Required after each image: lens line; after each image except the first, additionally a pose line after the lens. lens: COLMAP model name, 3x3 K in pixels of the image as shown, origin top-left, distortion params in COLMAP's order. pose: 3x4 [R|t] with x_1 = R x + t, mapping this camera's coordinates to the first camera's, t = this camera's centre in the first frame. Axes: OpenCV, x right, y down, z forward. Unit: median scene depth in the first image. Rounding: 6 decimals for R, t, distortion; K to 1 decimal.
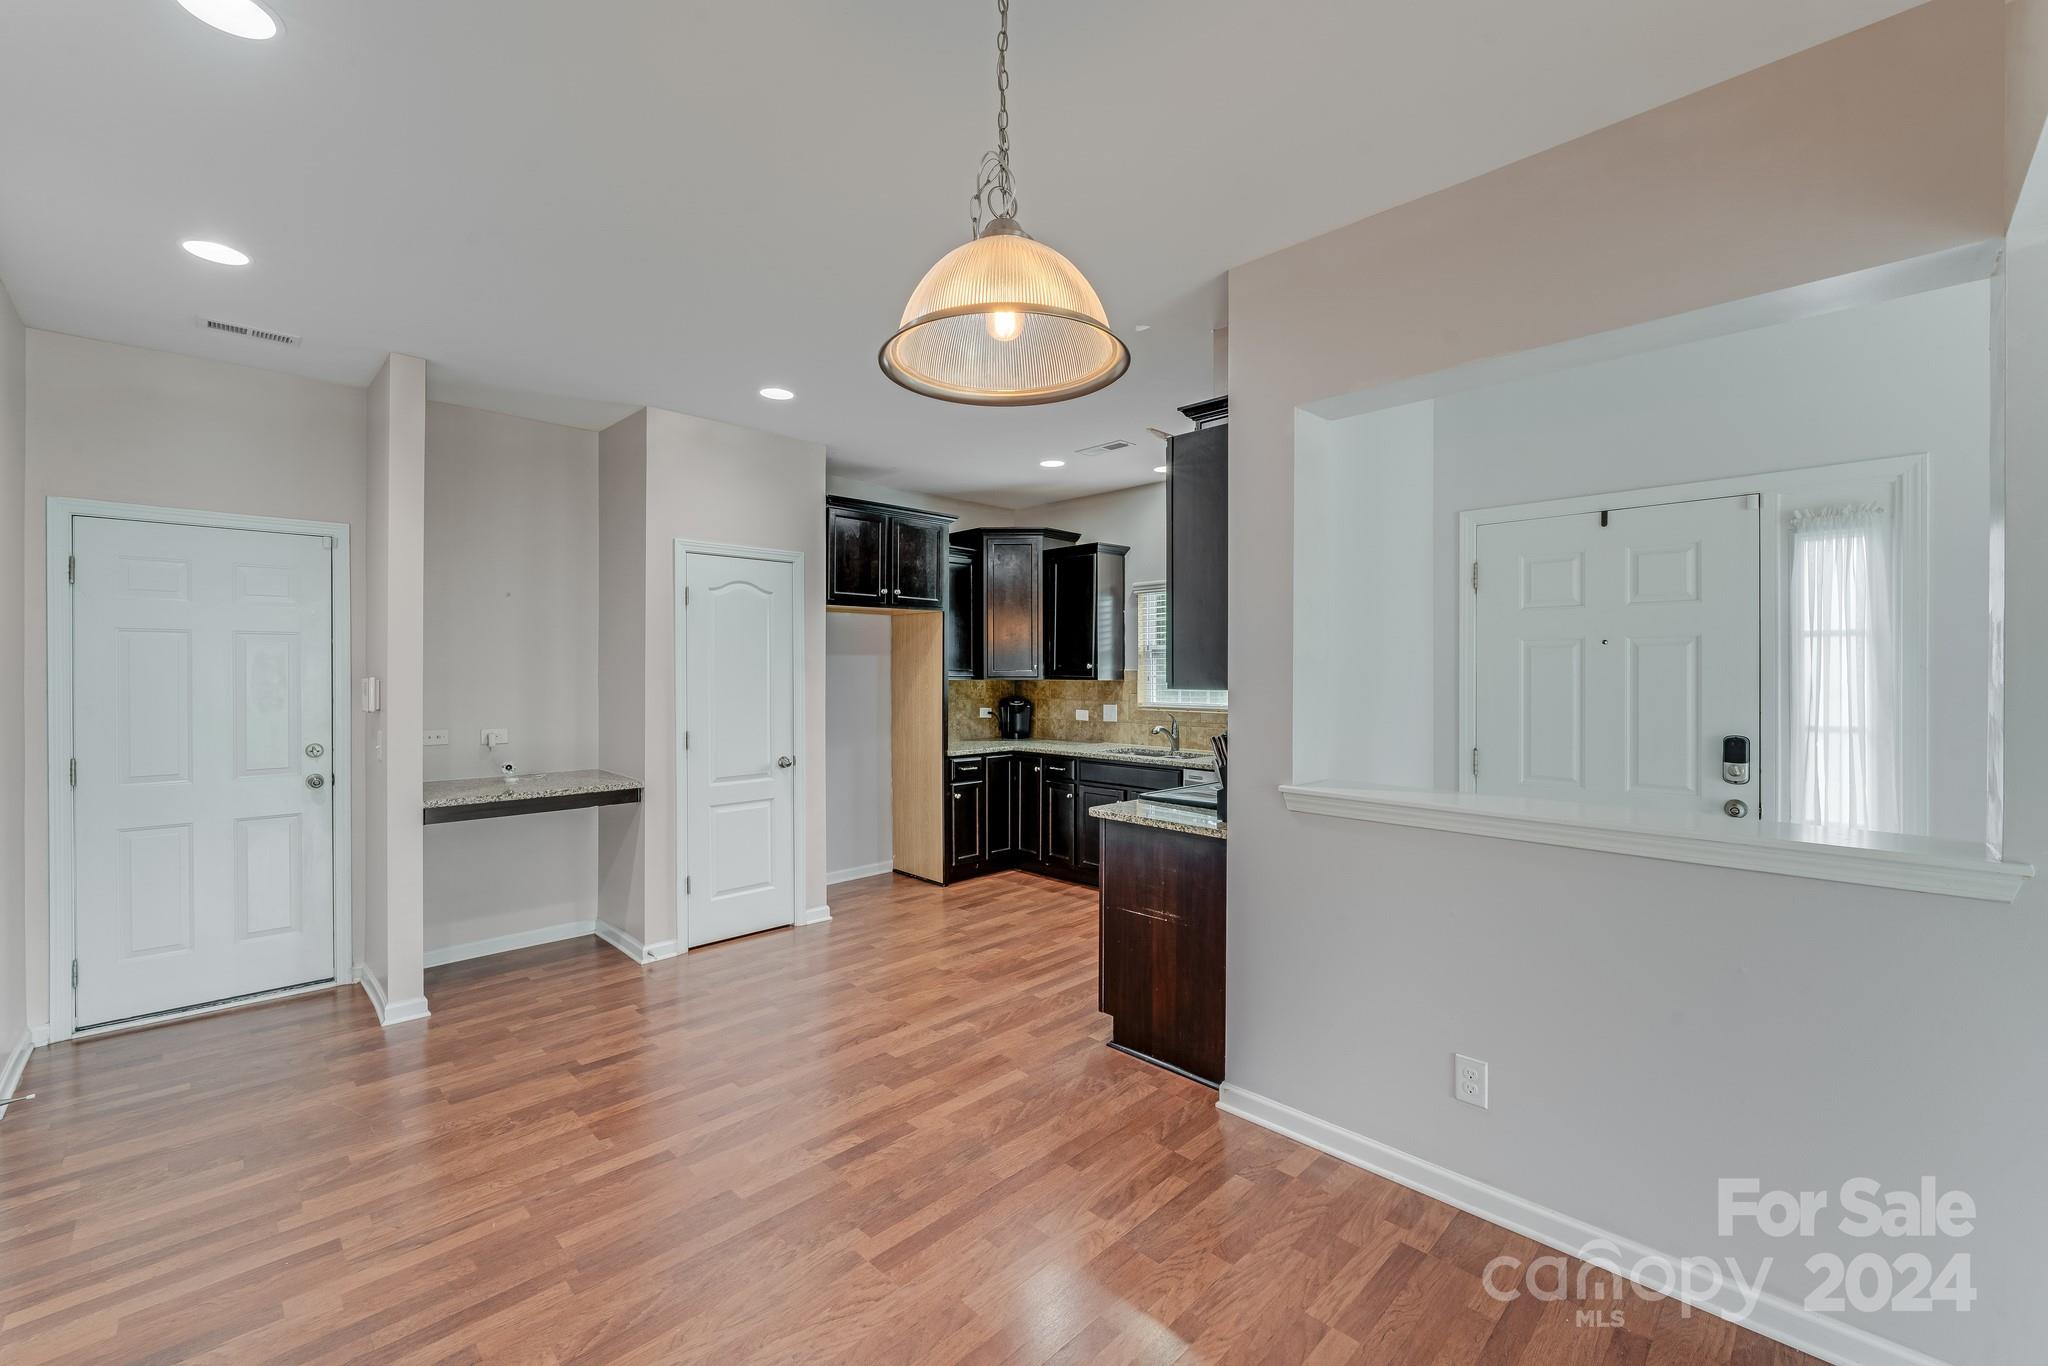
lens RADIAL K [[838.5, 0, 1023.9], [0, 838.5, 665.3], [0, 0, 1]] dist [-0.023695, -0.000033]
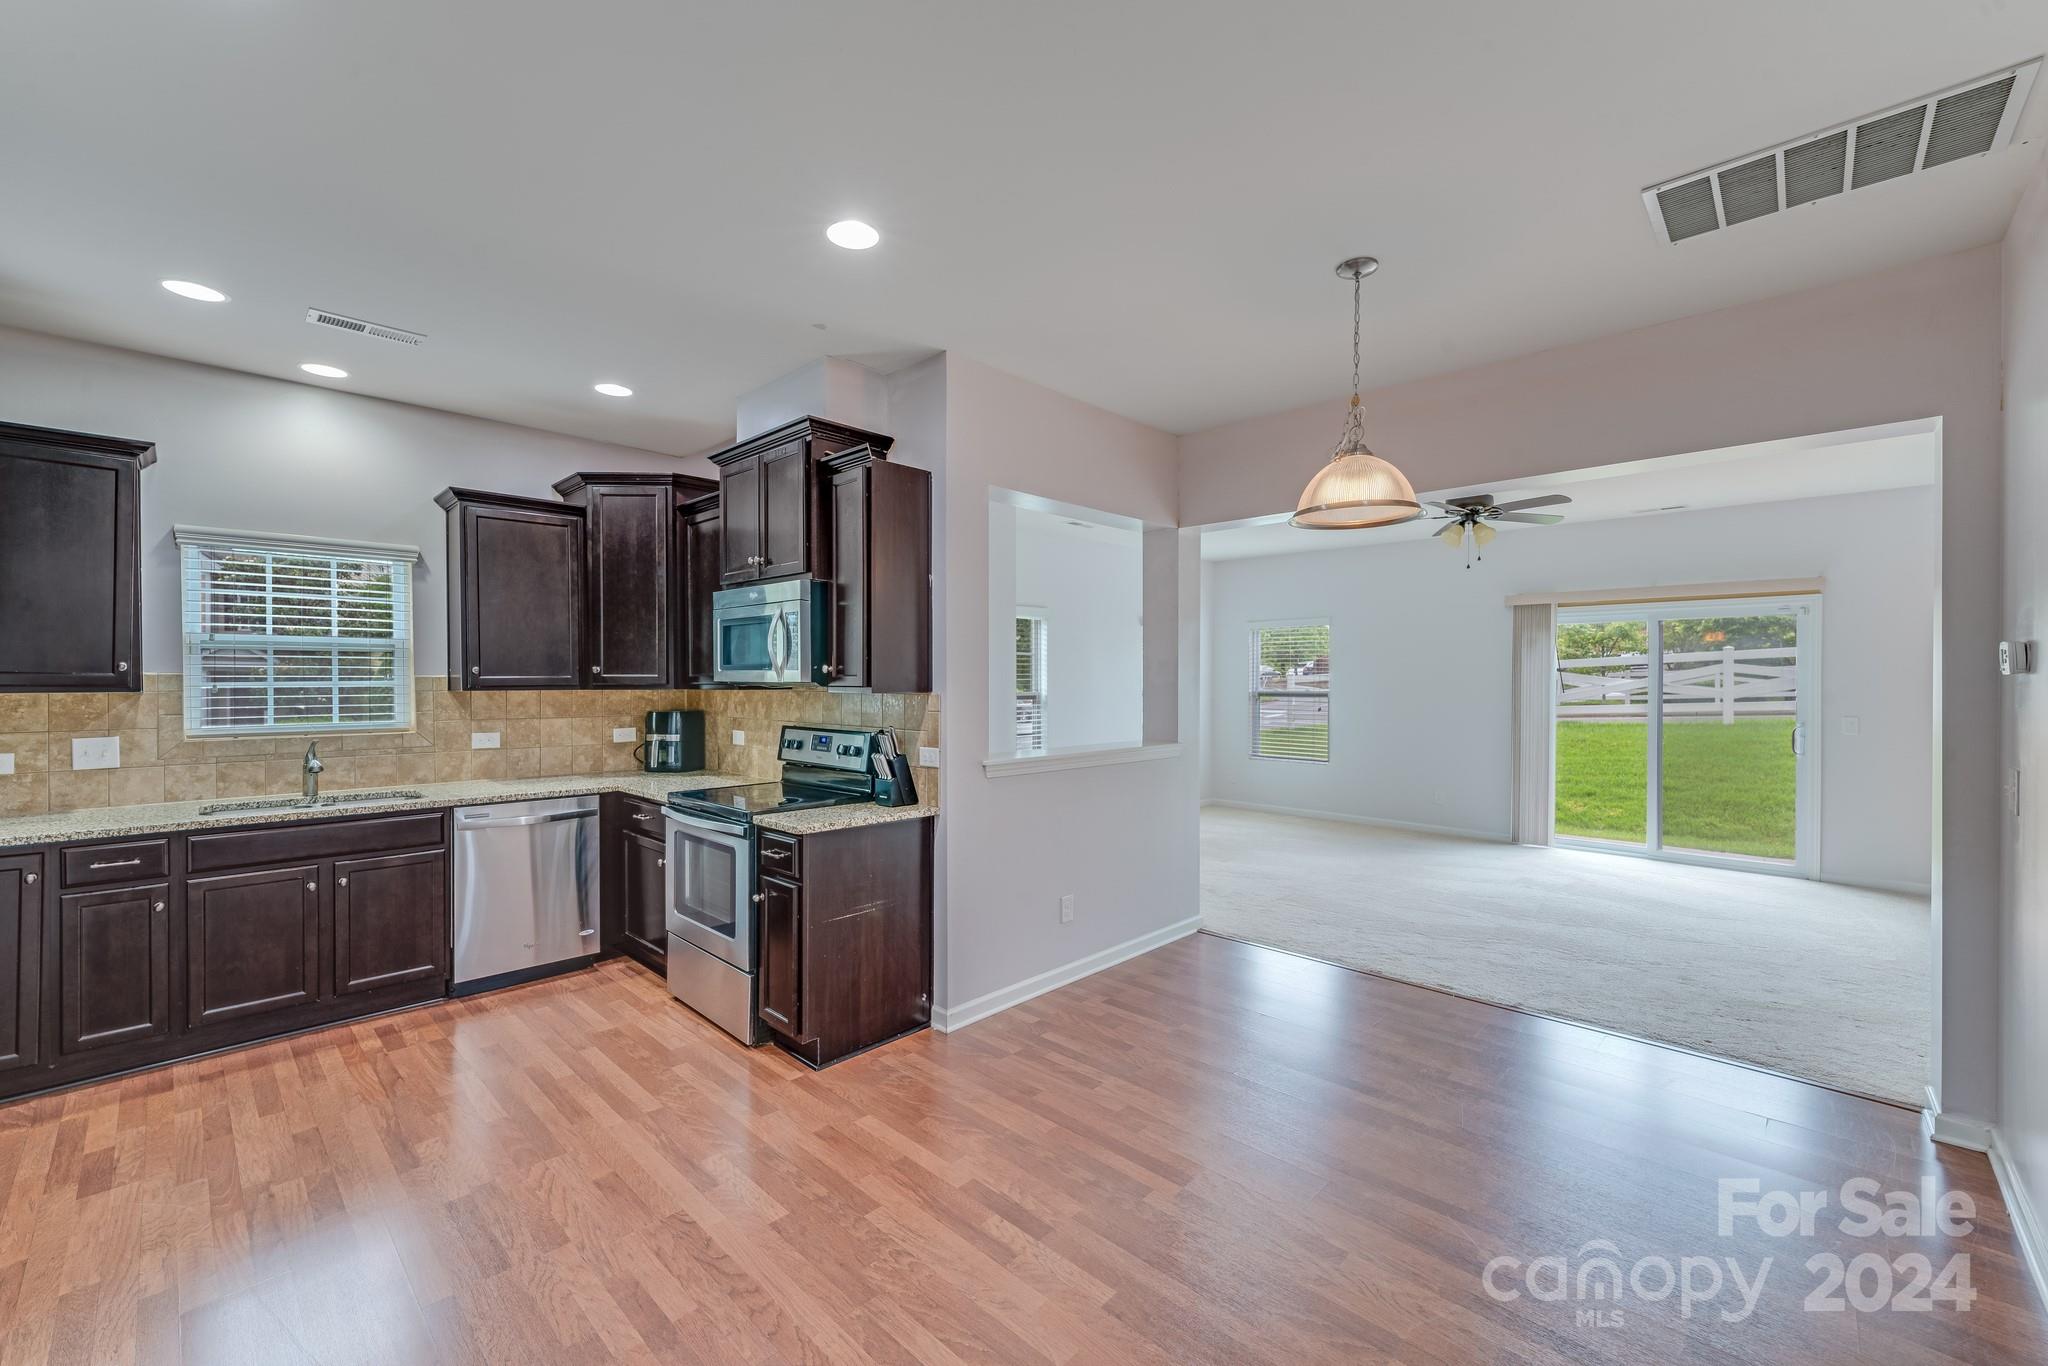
lens RADIAL K [[818.8, 0, 1017.3], [0, 818.8, 672.8], [0, 0, 1]] dist [0.023282, -0.009805]
pose [[-0.012967, 0.004613, 0.999905, -0.481906], [-0.007981, 0.999957, -0.004717, 0.003148], [-0.999884, -0.008041, -0.012930, 0.450267]]
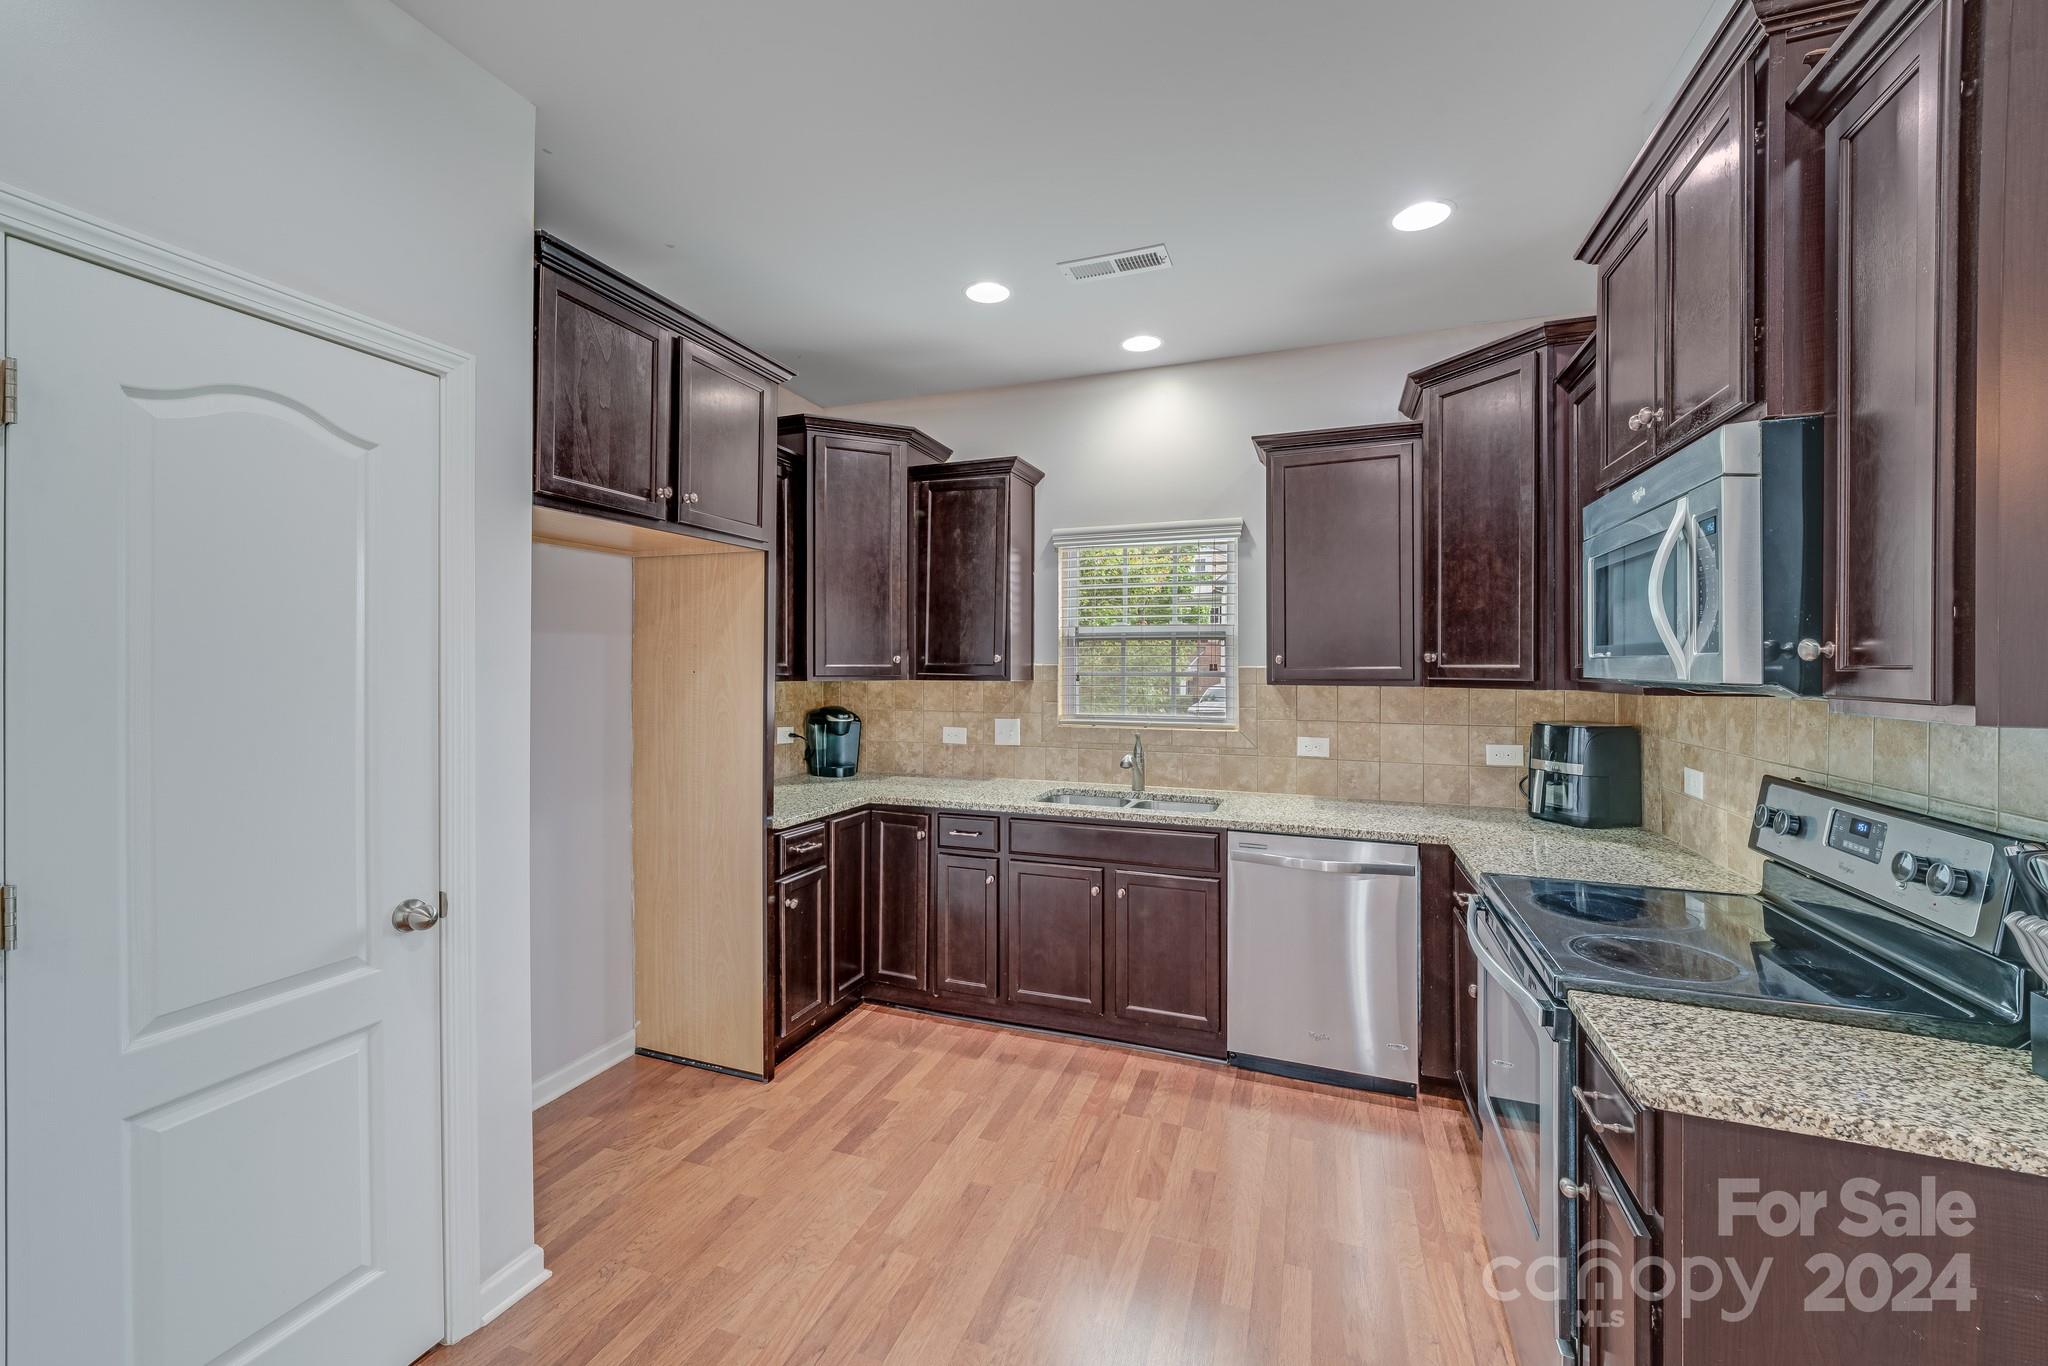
lens RADIAL K [[818.8, 0, 1017.3], [0, 818.8, 672.8], [0, 0, 1]] dist [0.023282, -0.009805]
pose [[0.909336, -0.003023, 0.416051, -0.163455], [-0.003907, 0.999867, 0.015805, 0.002079], [-0.416044, -0.015997, 0.909204, 0.468345]]
